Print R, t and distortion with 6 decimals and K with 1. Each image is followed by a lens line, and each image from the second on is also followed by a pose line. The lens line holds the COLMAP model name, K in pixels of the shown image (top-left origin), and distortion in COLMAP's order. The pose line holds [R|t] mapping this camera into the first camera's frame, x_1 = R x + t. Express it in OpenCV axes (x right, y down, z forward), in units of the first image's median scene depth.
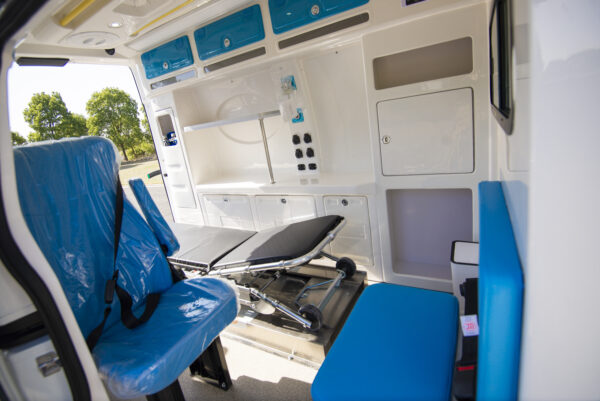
lens RADIAL K [[311.3, 0, 296.6], [0, 311.3, 199.7], [0, 0, 1]] dist [-0.027343, -0.001061]
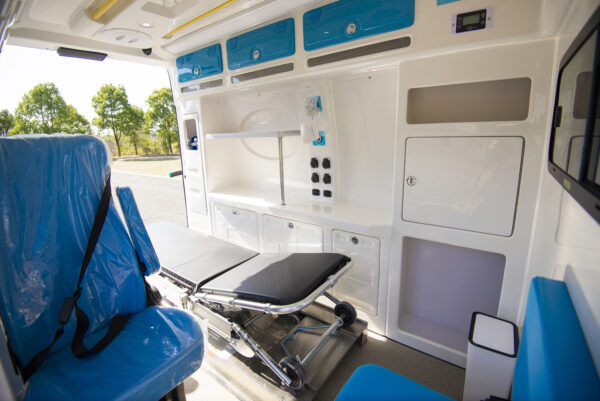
lens RADIAL K [[277.8, 0, 300.9], [0, 277.8, 191.3], [0, 0, 1]] dist [-0.033195, -0.000588]
pose [[0.984716, 0.150776, -0.087184, 0.049852], [-0.154518, 0.987265, -0.037853, -0.079474], [0.080366, 0.050746, 0.995473, 0.183344]]
